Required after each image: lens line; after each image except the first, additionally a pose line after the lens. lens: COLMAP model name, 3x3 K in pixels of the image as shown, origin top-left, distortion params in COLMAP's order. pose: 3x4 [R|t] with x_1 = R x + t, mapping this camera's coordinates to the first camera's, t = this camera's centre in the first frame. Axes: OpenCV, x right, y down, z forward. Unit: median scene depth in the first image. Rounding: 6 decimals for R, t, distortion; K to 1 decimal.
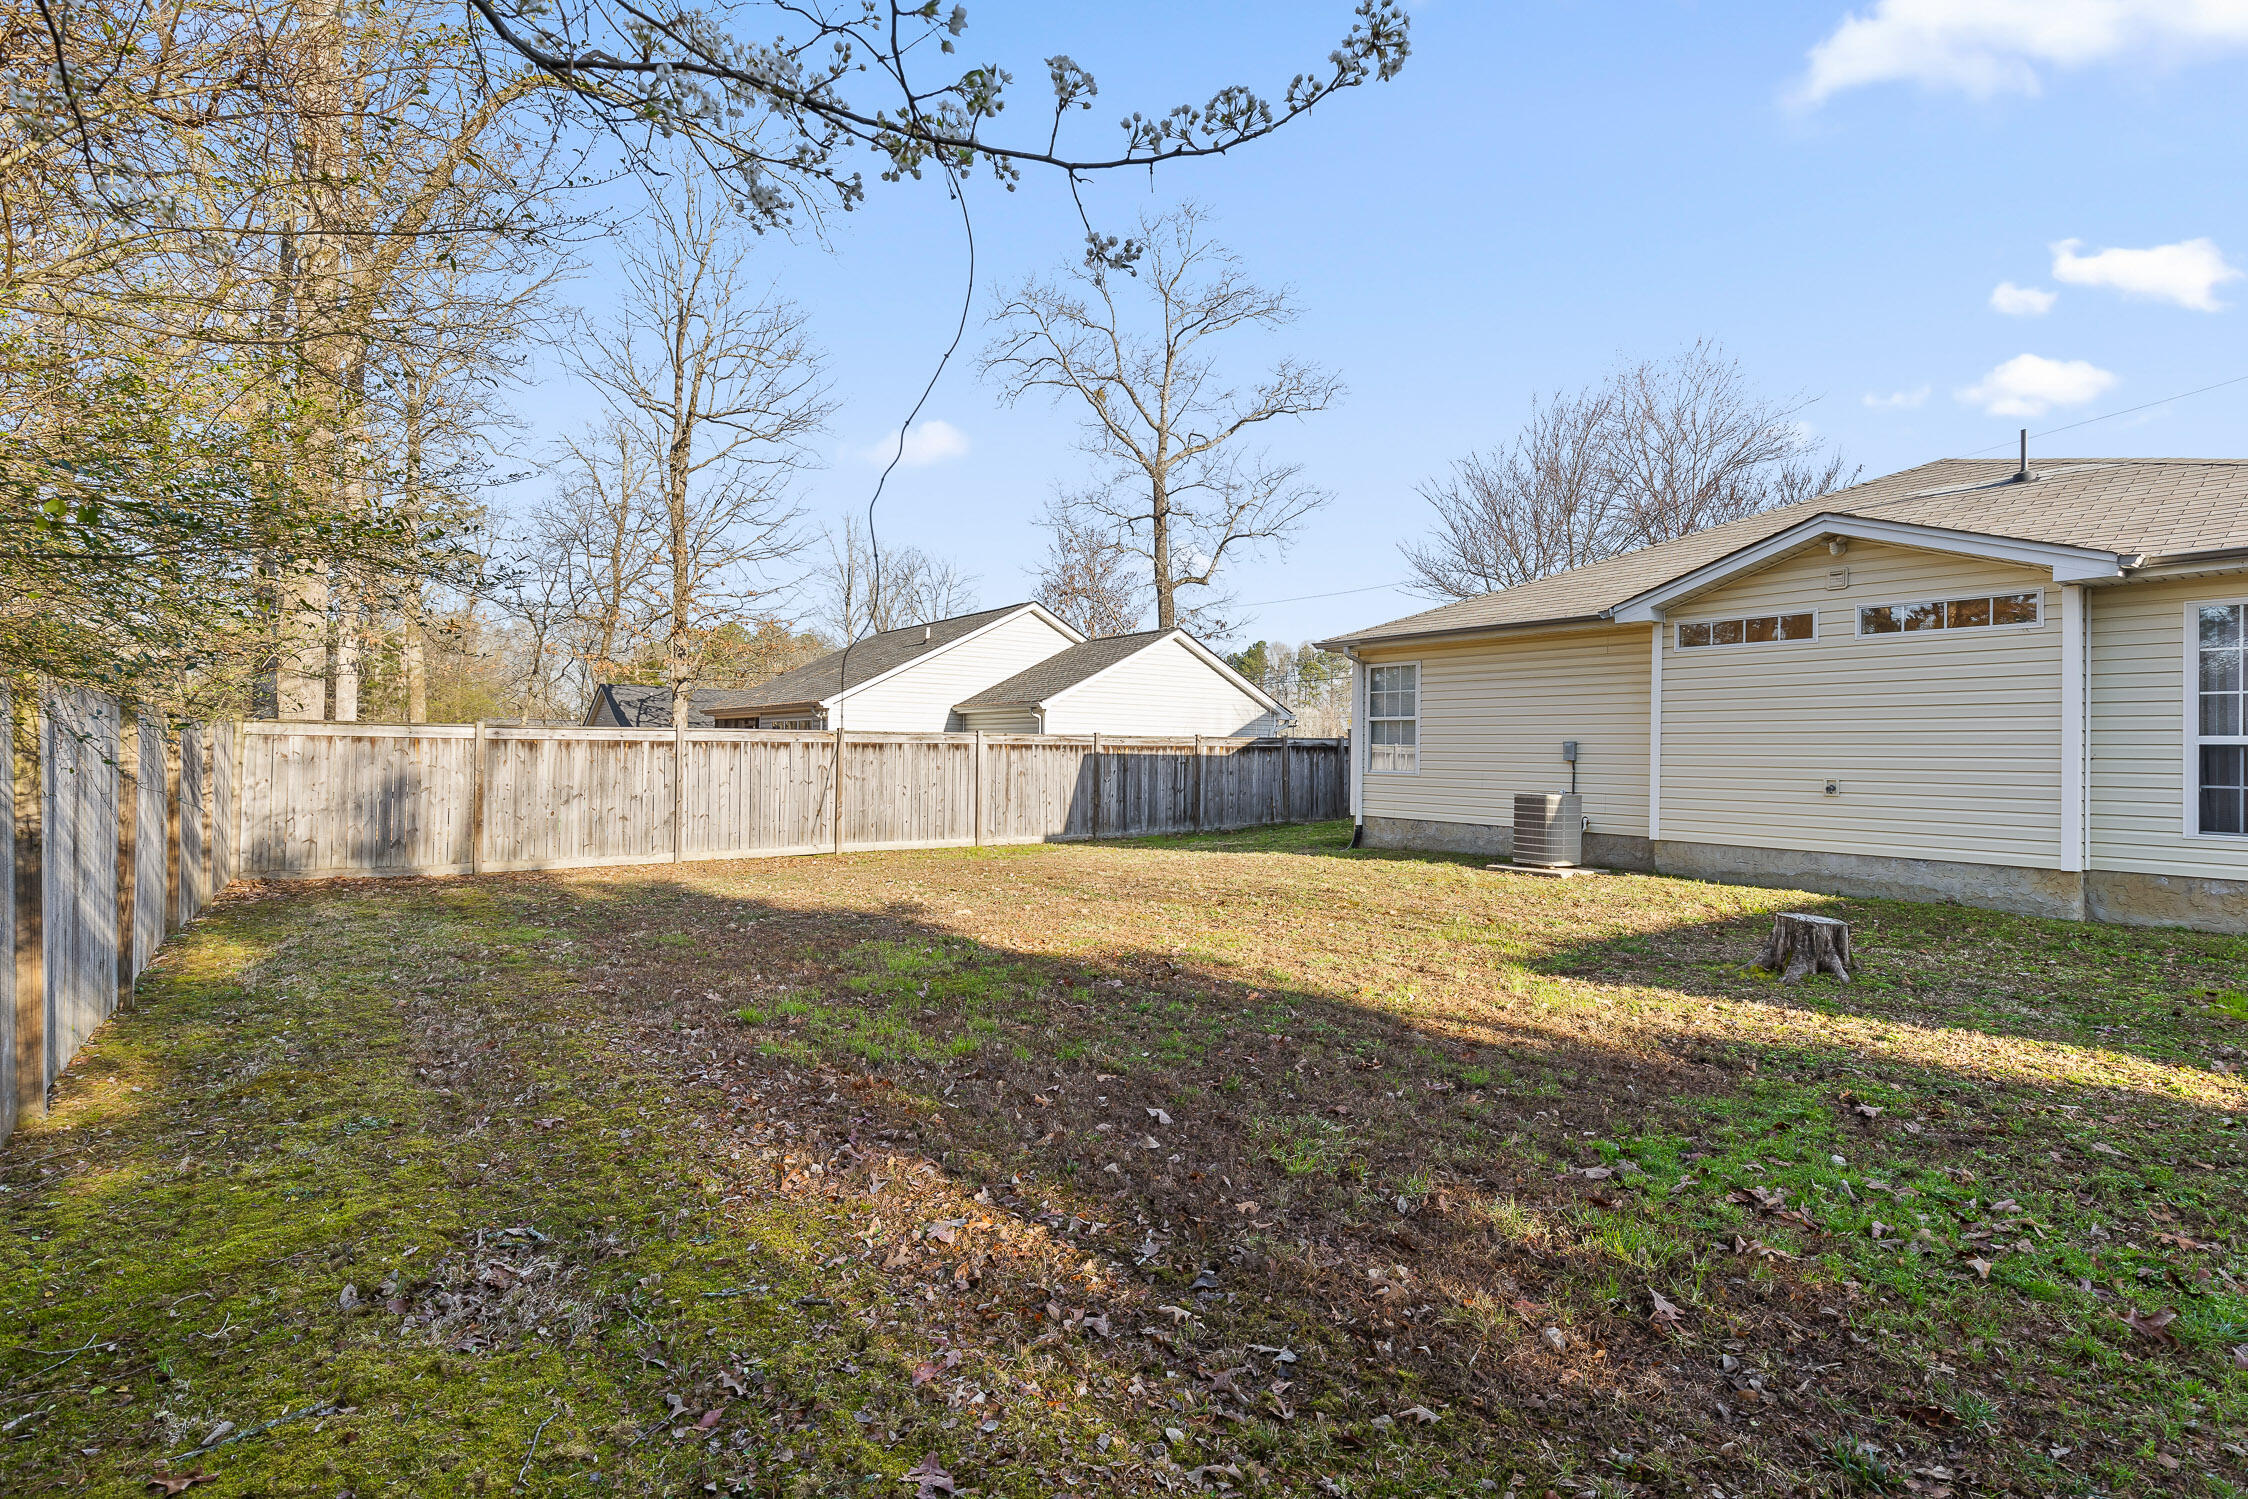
lens RADIAL K [[1043.1, 0, 1123.8], [0, 1043.1, 745.7], [0, 0, 1]] dist [-0.000969, -0.000299]
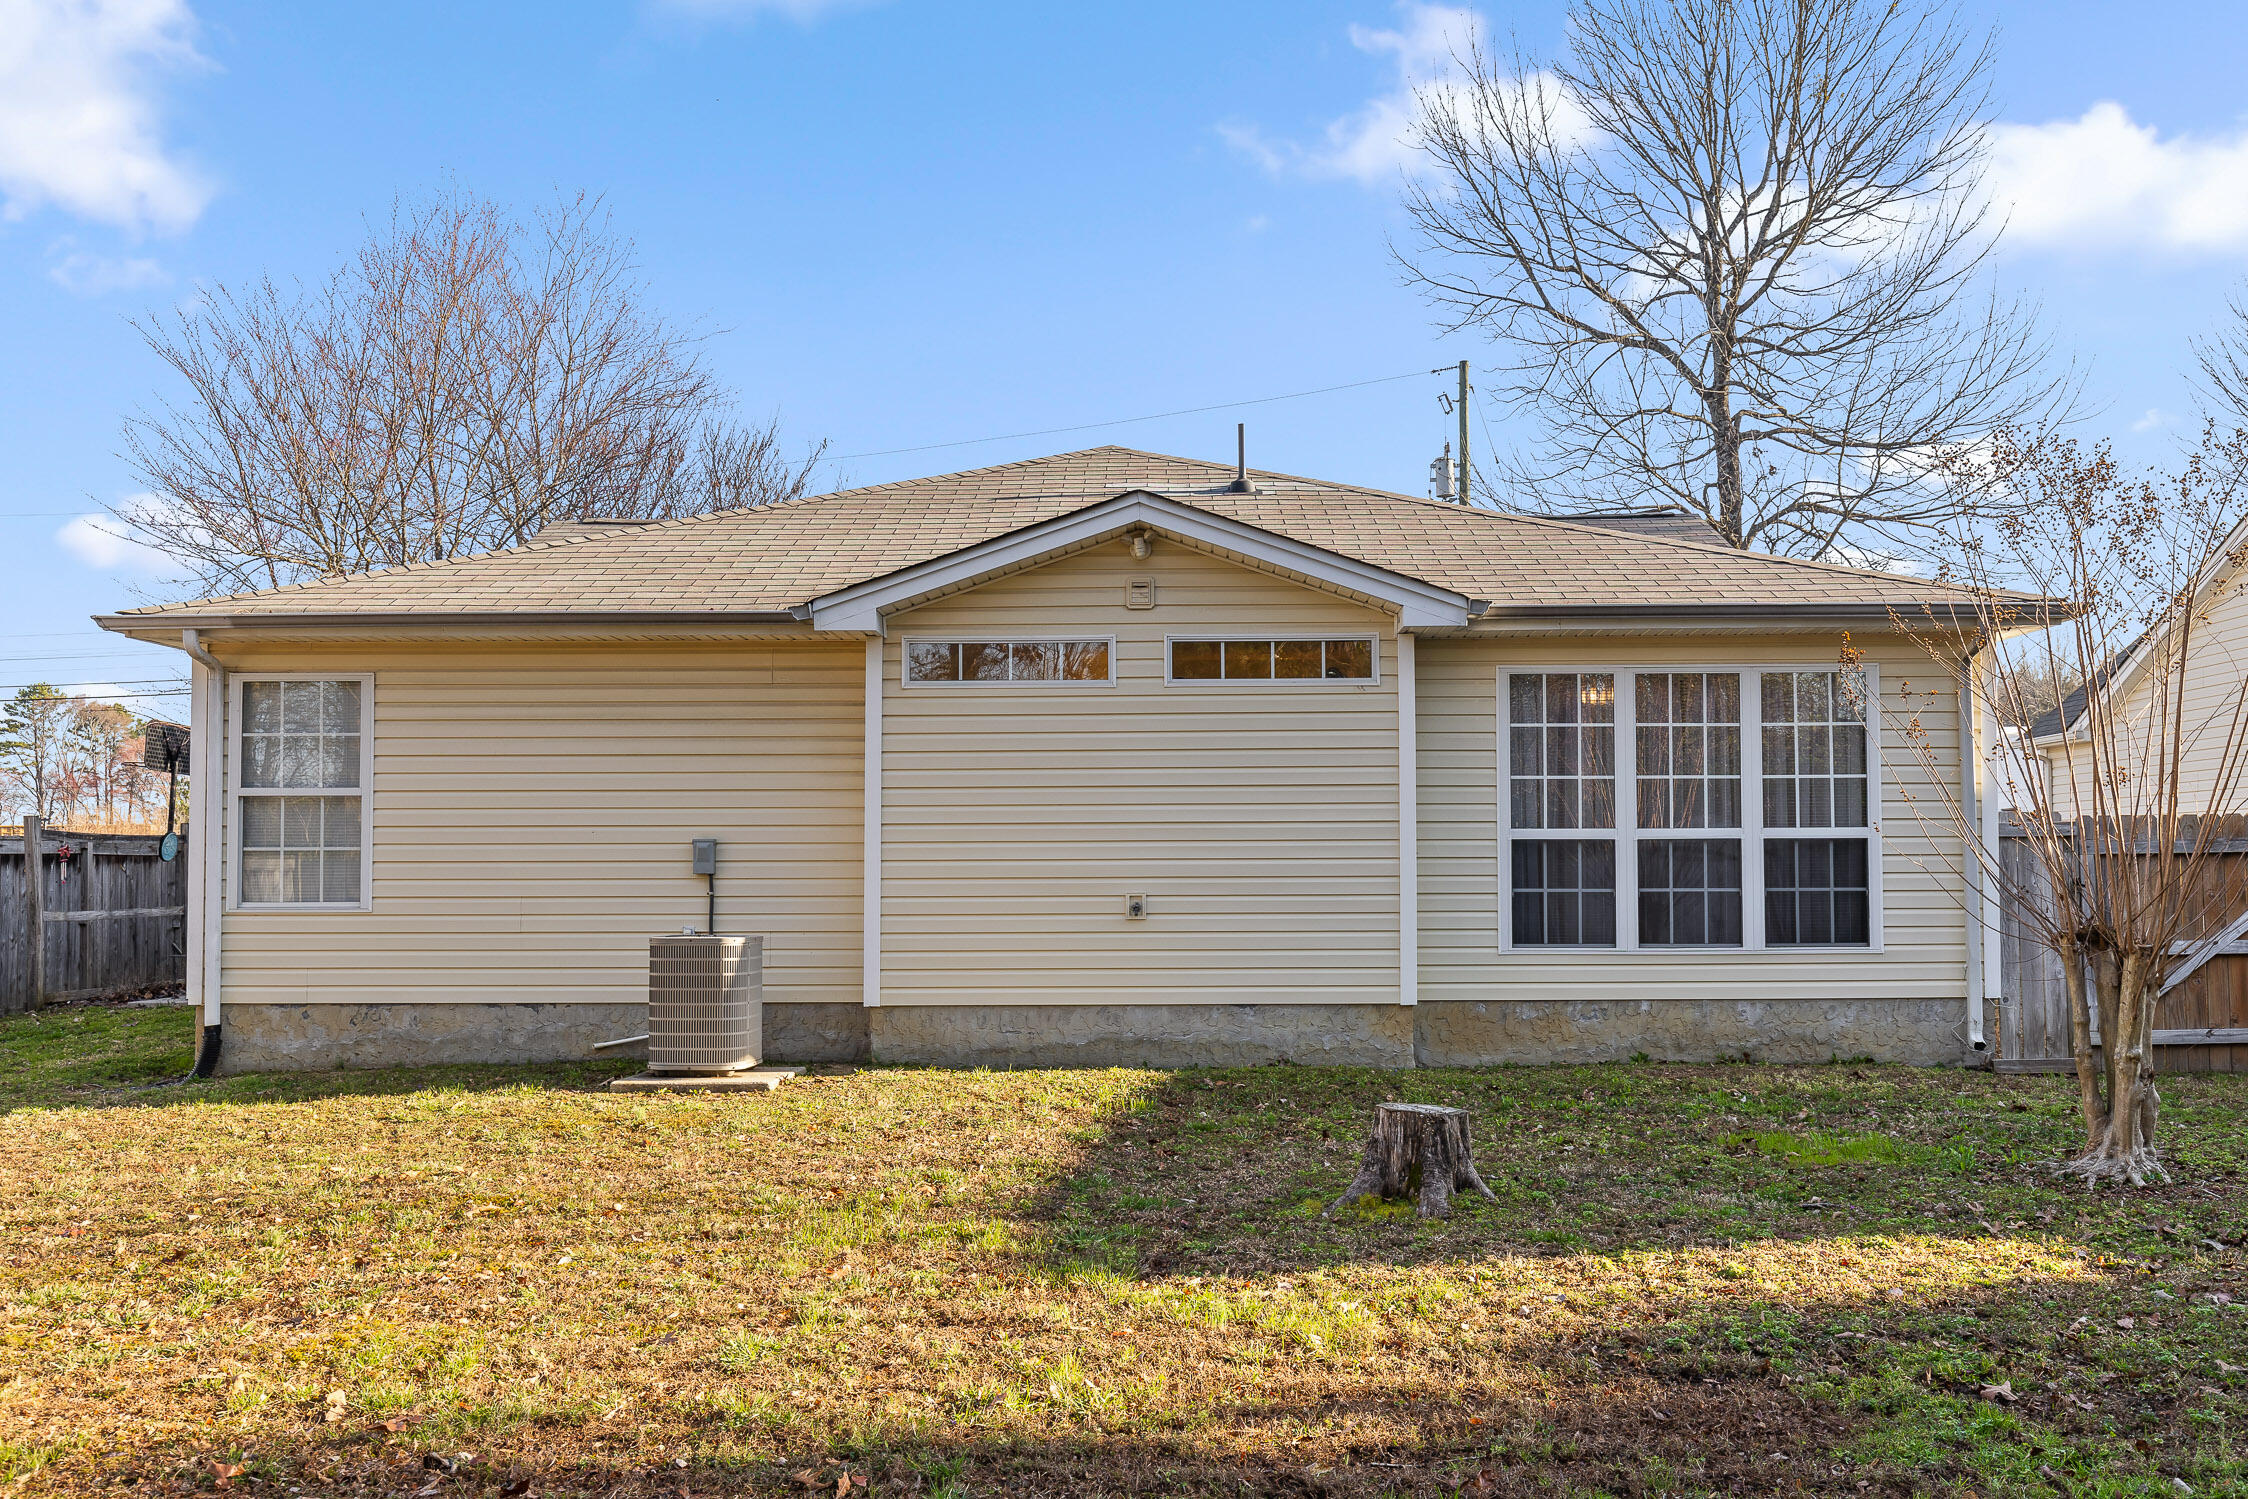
lens RADIAL K [[1755.4, 0, 1123.0], [0, 1755.4, 811.6], [0, 0, 1]] dist [0.000052, 0.000143]
pose [[0.603203, 0.010777, 0.797515, -0.219059], [0.007659, 0.999784, -0.019303, 0.001243], [-0.797551, 0.017752, 0.602990, 0.335855]]
